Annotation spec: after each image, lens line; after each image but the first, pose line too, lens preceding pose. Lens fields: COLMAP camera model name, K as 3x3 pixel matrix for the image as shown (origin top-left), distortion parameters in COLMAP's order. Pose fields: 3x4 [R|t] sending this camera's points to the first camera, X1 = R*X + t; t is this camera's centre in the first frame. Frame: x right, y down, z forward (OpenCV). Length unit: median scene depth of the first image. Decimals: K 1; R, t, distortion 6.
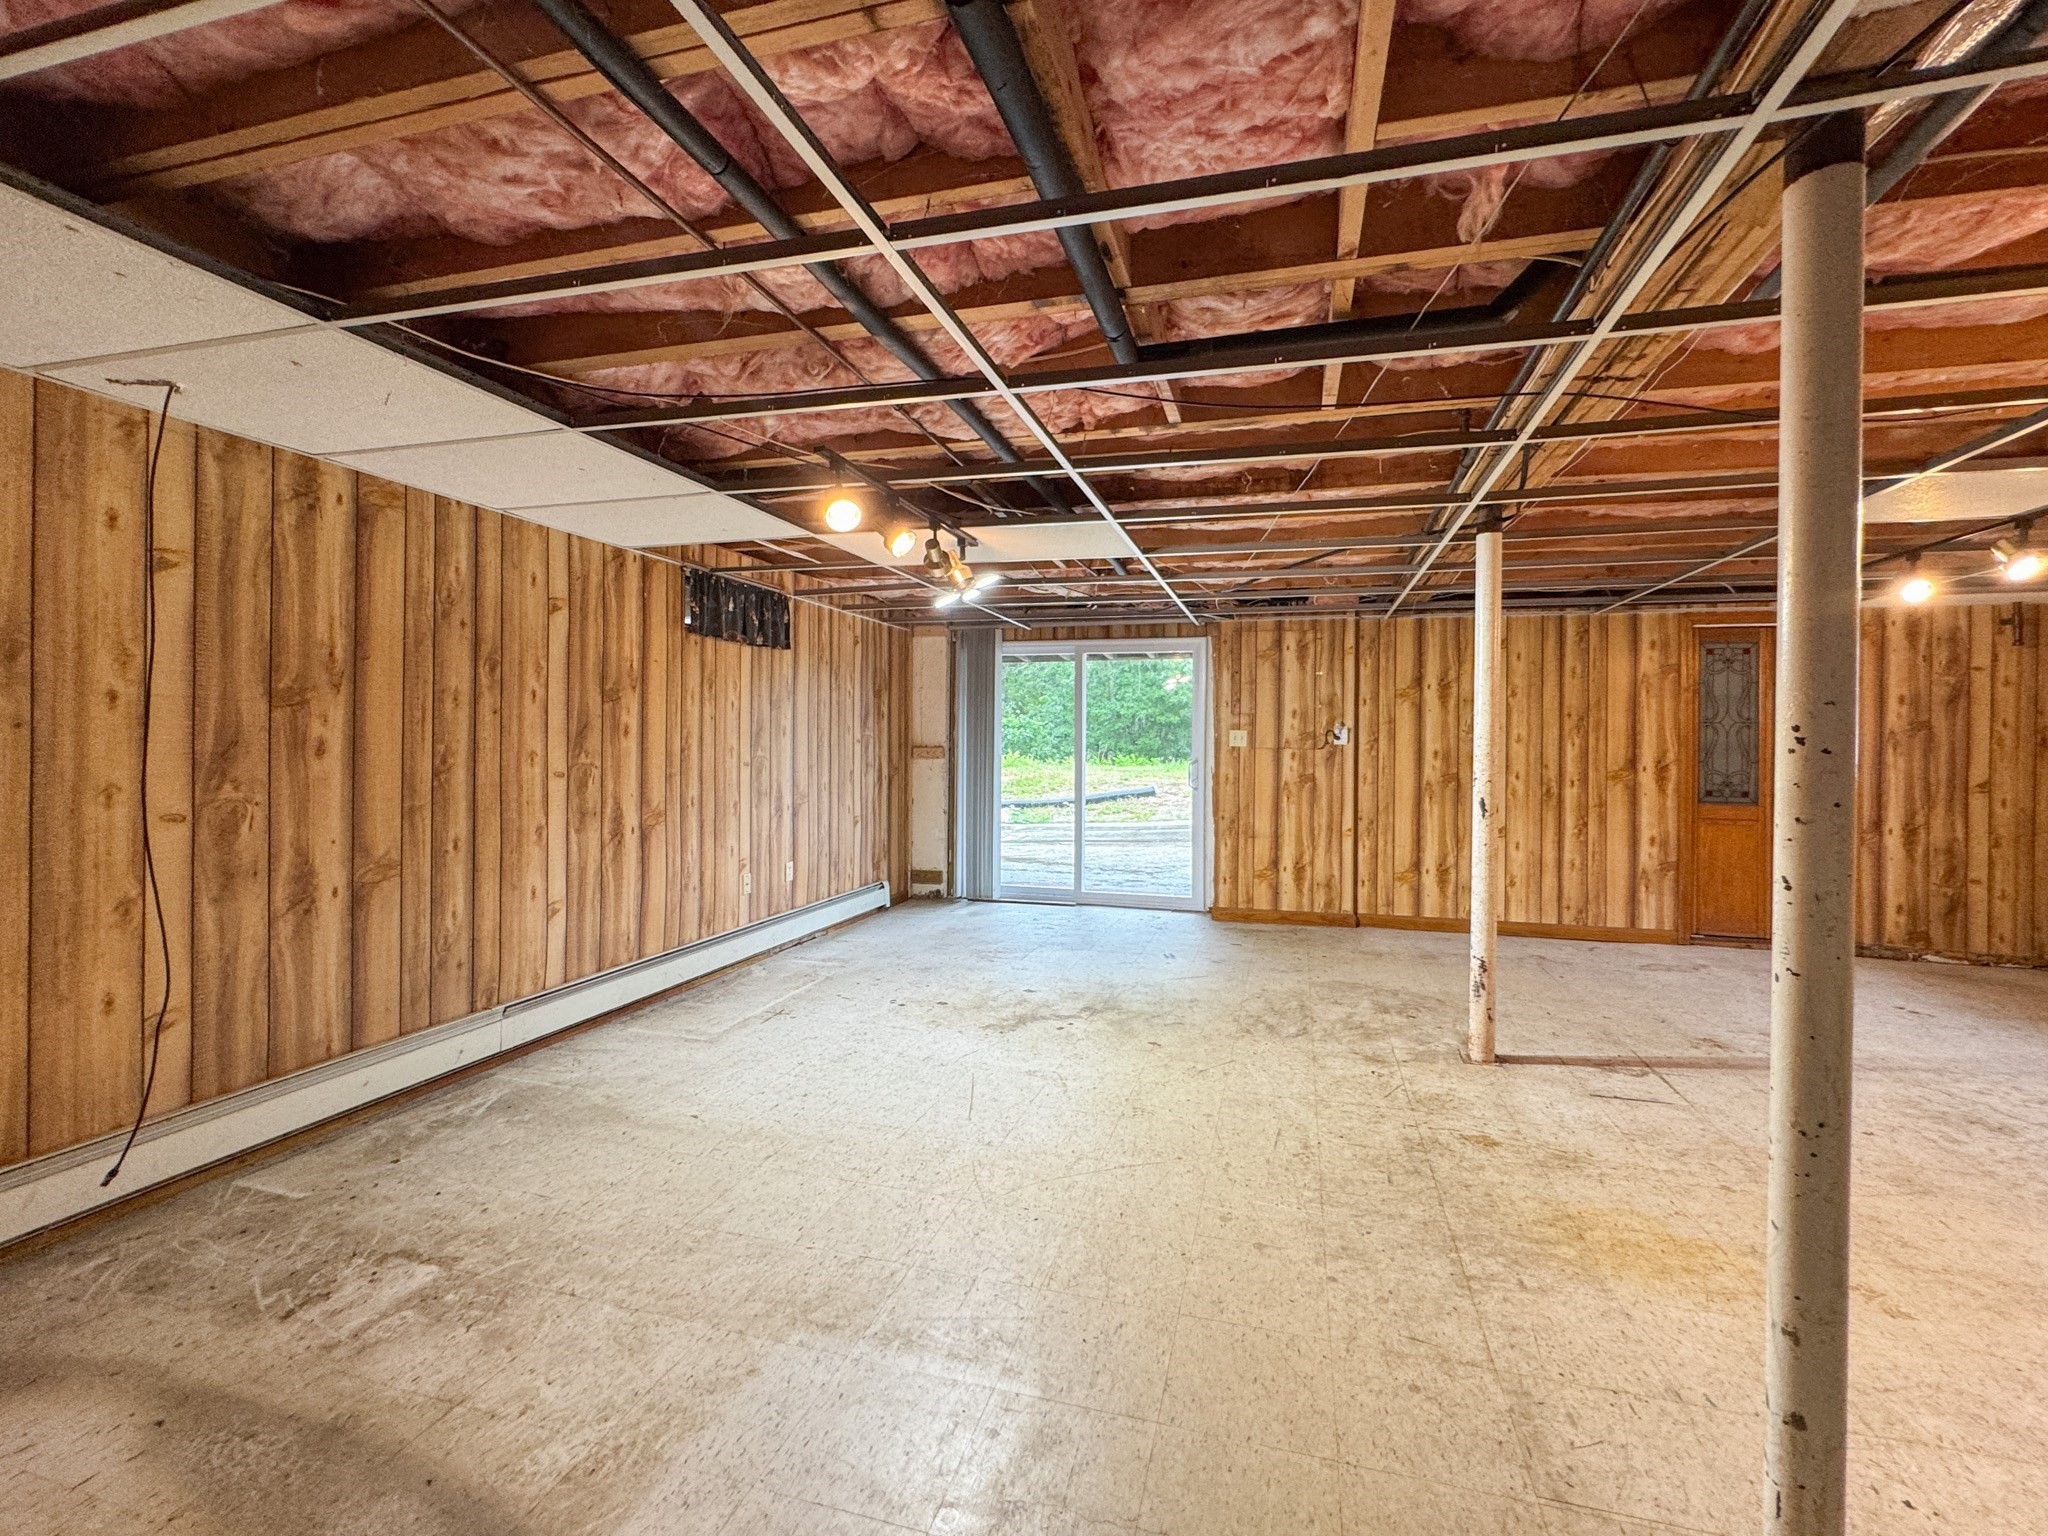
lens RADIAL K [[808.5, 0, 1007.7], [0, 808.5, 735.6], [0, 0, 1]] dist [-0.001750, 0.000091]
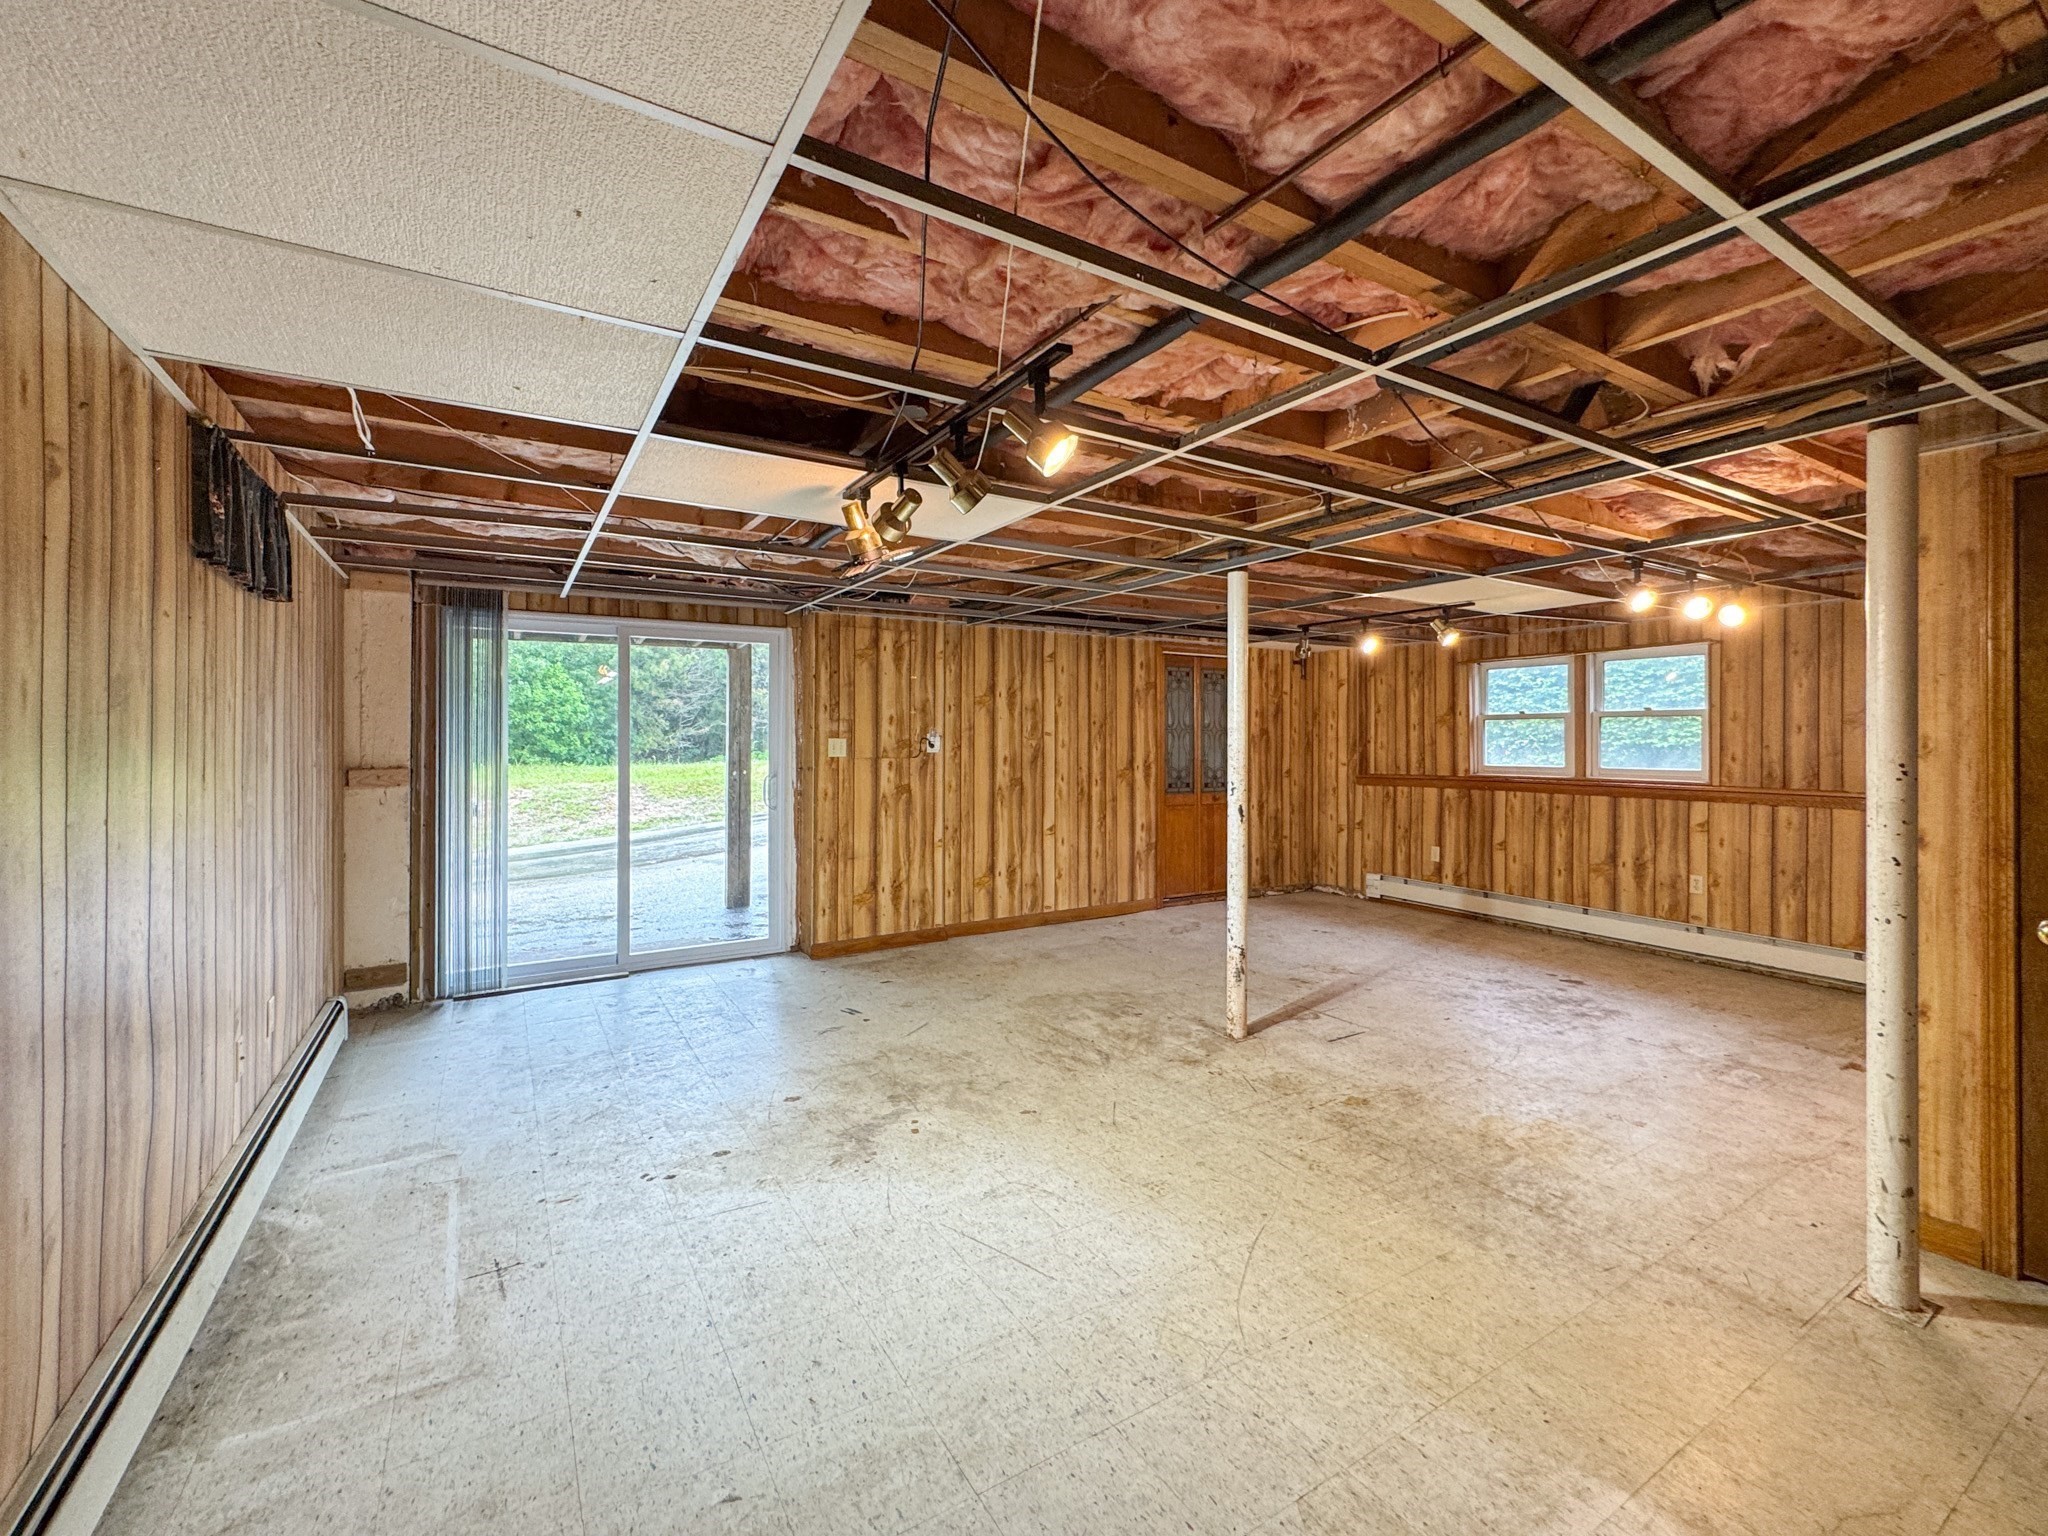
lens RADIAL K [[913.8, 0, 935.8], [0, 913.8, 730.0], [0, 0, 1]] dist [0.001177, 0.000231]
pose [[0.695449, -0.005922, 0.718551, -0.498067], [0.003643, 0.999982, 0.004716, -0.028202], [-0.718566, -0.000662, 0.695458, 0.329809]]
